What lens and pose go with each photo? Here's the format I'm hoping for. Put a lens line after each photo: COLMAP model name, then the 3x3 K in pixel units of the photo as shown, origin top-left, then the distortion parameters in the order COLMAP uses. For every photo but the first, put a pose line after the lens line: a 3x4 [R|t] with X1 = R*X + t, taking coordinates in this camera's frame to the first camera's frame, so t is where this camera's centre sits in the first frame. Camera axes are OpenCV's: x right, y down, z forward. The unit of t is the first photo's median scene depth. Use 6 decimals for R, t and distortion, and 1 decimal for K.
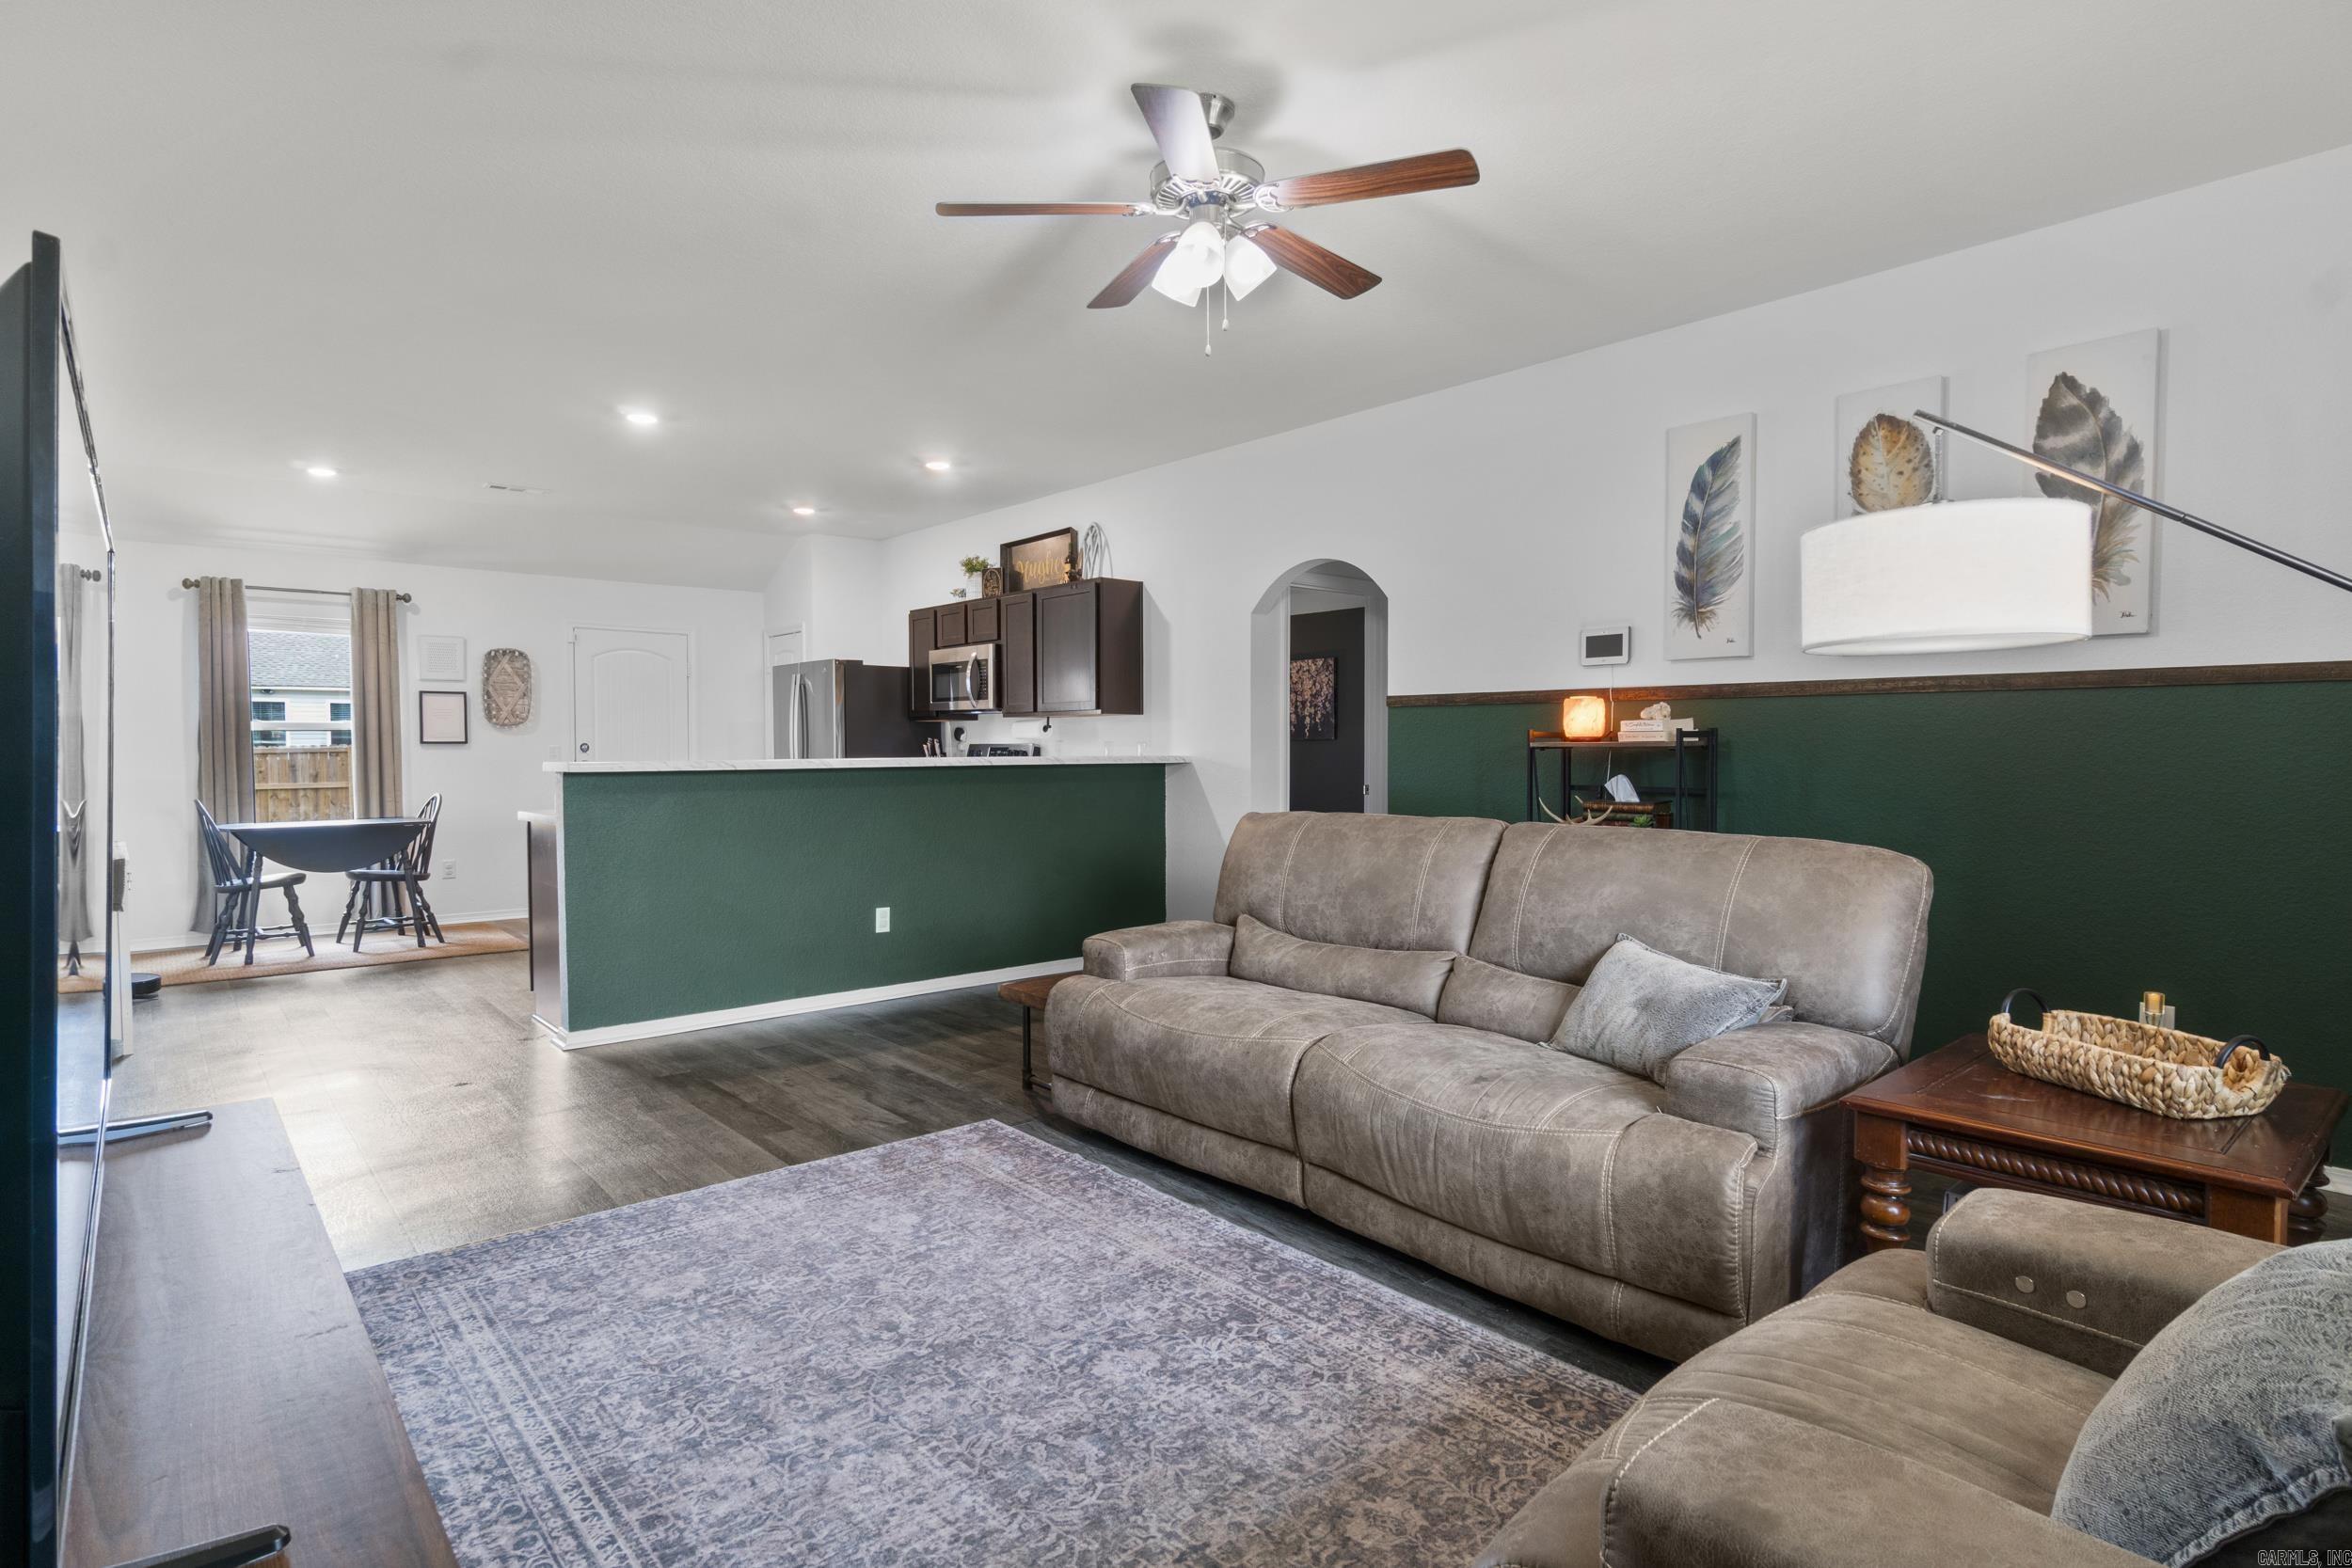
lens RADIAL K [[1215.5, 0, 1154.2], [0, 1215.5, 783.9], [0, 0, 1]] dist [-0.002723, 0.000294]
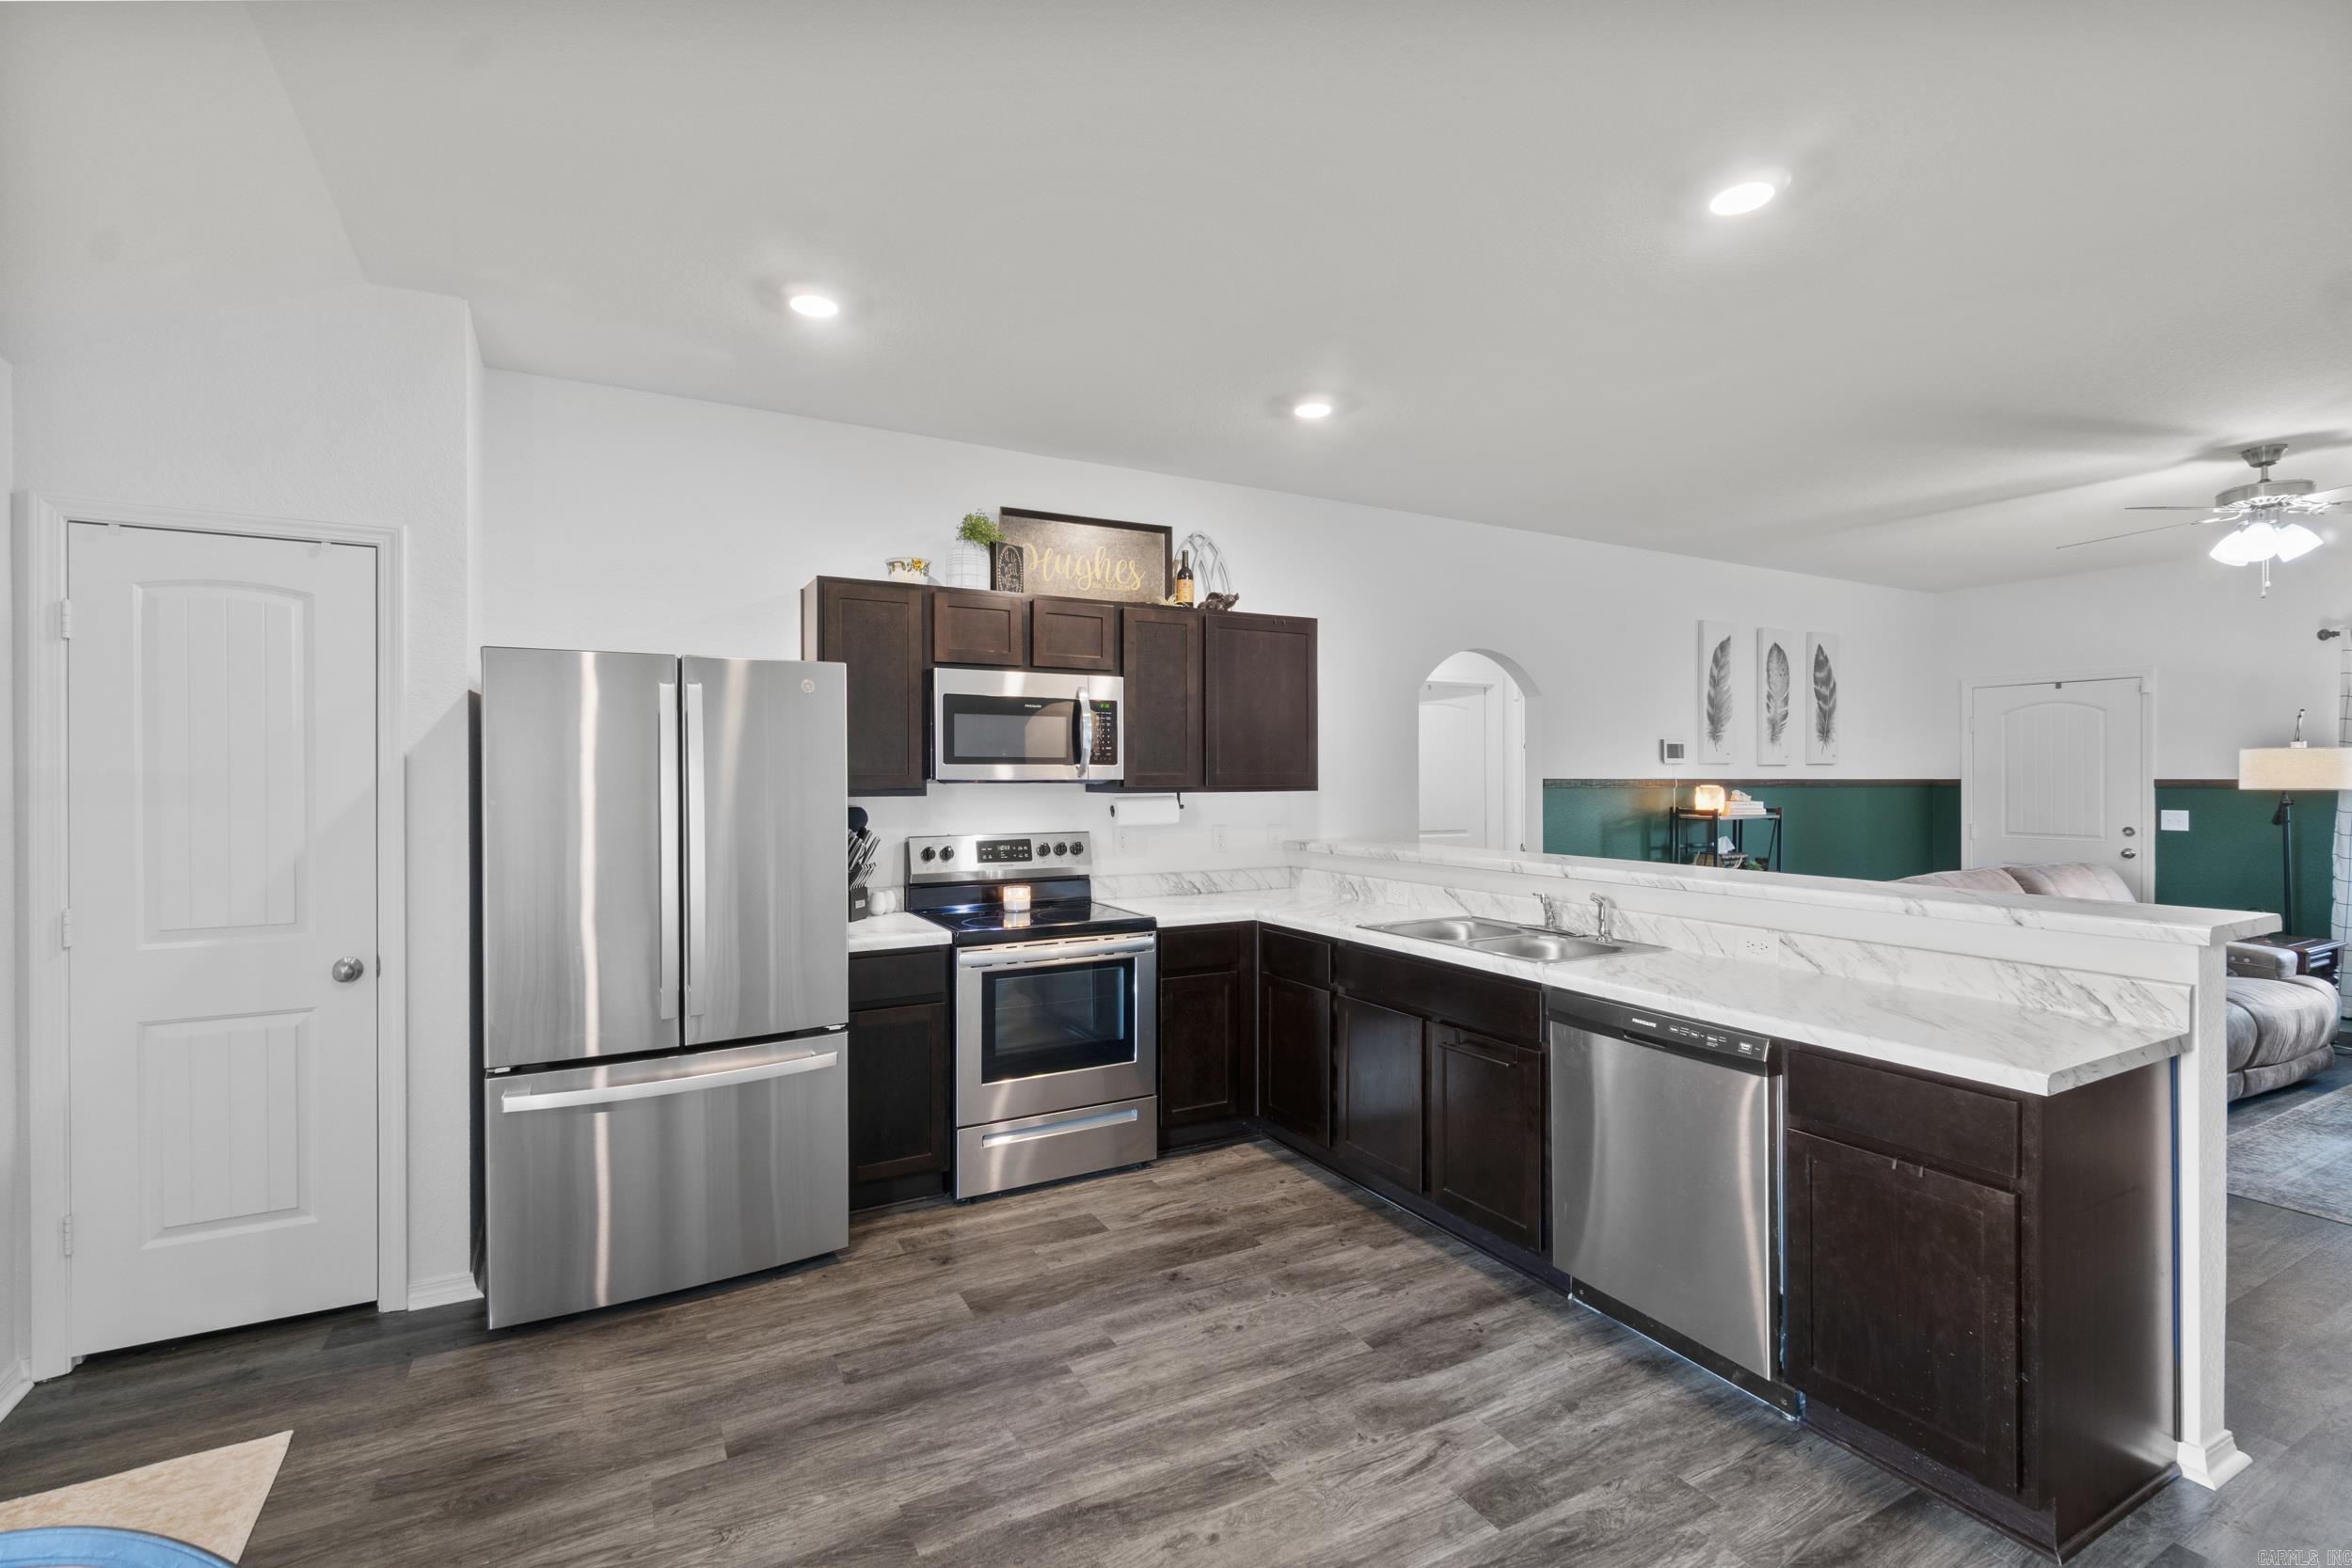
lens RADIAL K [[1036.9, 0, 1153.9], [0, 1036.9, 778.8], [0, 0, 1]] dist [-0.000559, -0.000062]
pose [[0.212140, 0.000363, 0.977239, -1.087531], [0.031979, 0.999462, -0.007313, -0.095613], [-0.976716, 0.032803, 0.212014, 1.440125]]
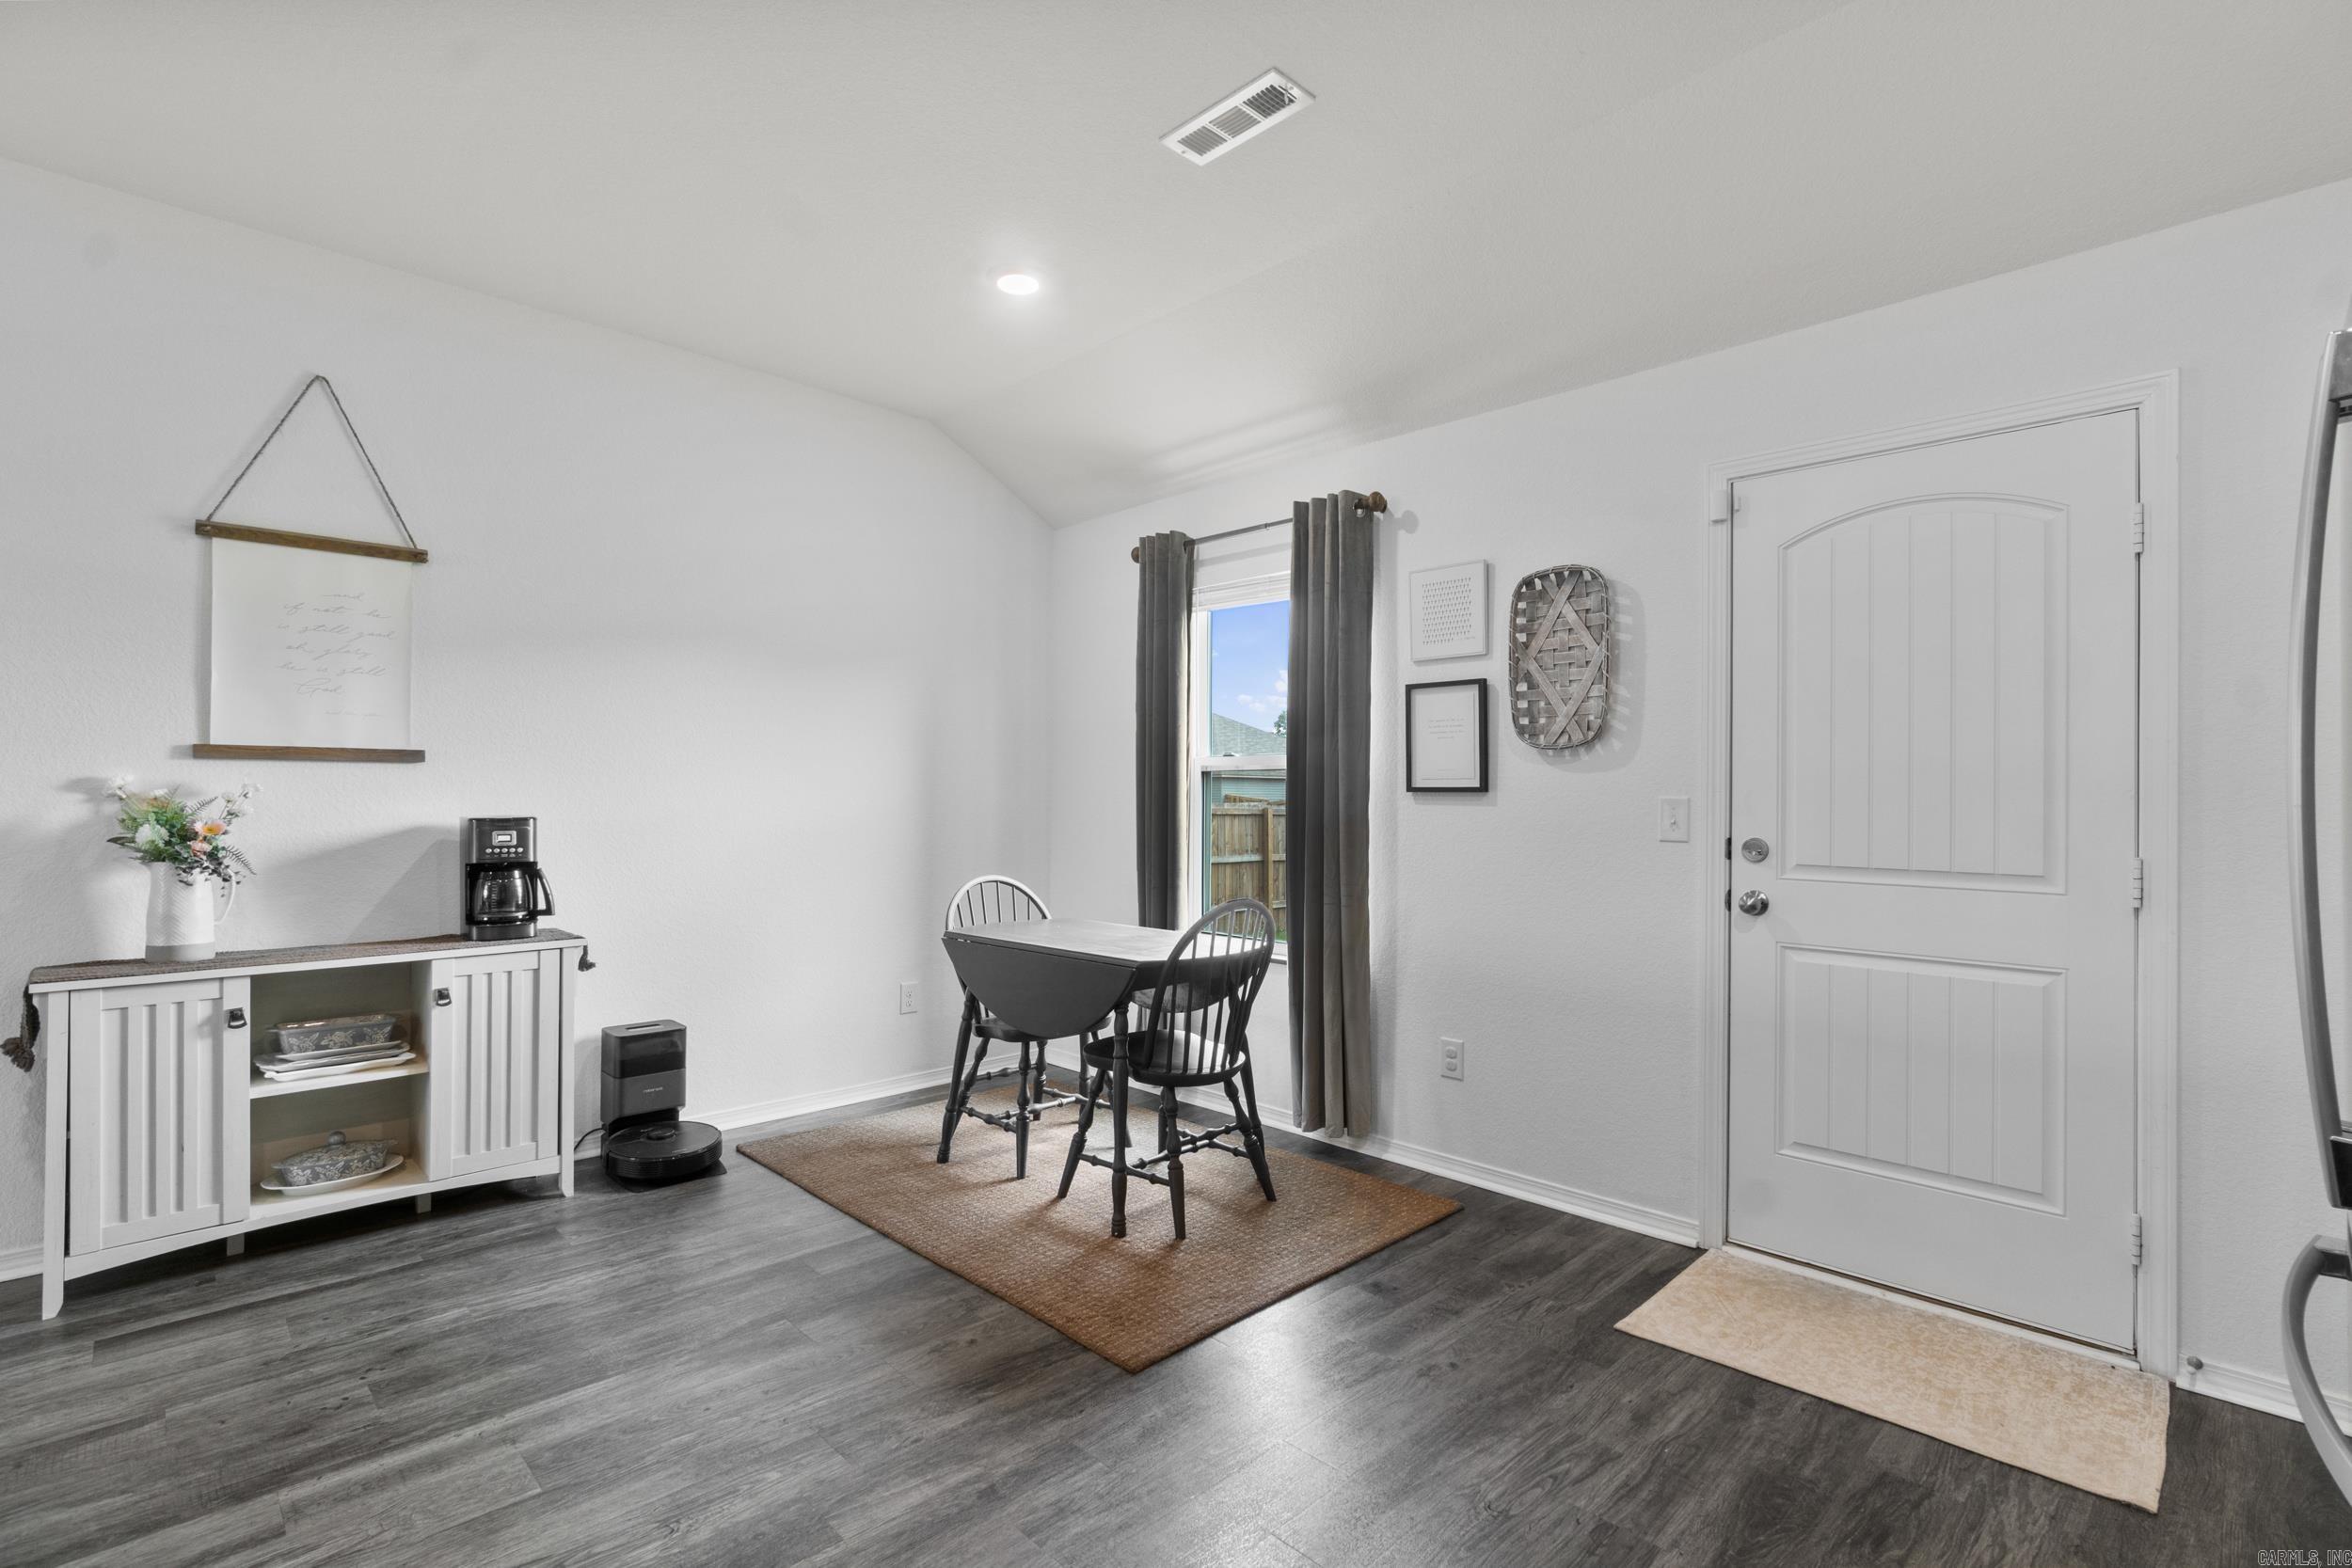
lens RADIAL K [[1086.8, 0, 1154.7], [0, 1086.8, 791.0], [0, 0, 1]] dist [-0.000174, -0.000012]
pose [[0.065079, -0.002469, -0.997877, -0.307016], [-0.036139, 0.999335, -0.004830, -0.049837], [0.997226, 0.036377, 0.064946, 1.556468]]
